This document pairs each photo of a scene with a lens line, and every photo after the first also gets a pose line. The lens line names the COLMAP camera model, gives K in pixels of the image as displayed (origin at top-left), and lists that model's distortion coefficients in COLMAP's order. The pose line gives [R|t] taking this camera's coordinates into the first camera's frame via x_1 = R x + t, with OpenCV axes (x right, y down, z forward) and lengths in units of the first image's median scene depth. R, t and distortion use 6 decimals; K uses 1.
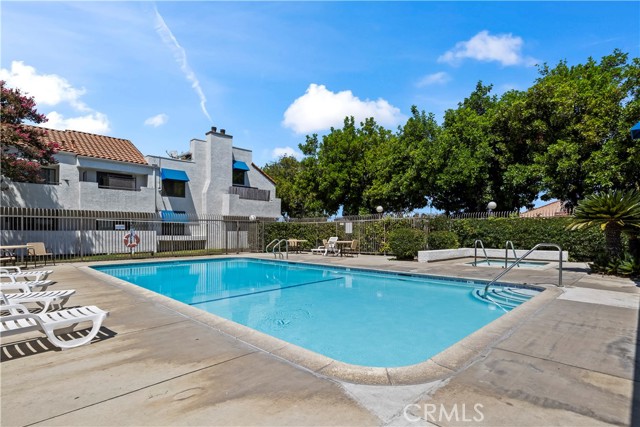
lens RADIAL K [[327.5, 0, 326.4], [0, 327.5, 228.9], [0, 0, 1]] dist [-0.003417, 0.000478]
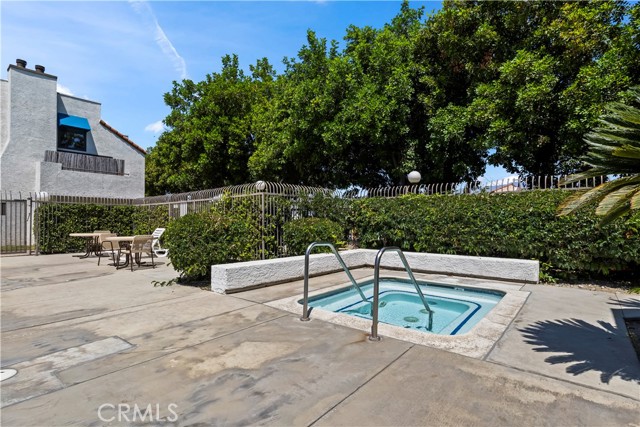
lens RADIAL K [[327.5, 0, 319.1], [0, 327.5, 215.5], [0, 0, 1]] dist [-0.003417, 0.000478]
pose [[0.995598, 0.004558, 0.093613, 0.276193], [-0.004162, 0.999982, -0.004426, 0.003647], [-0.093631, 0.004017, 0.995599, 0.411536]]
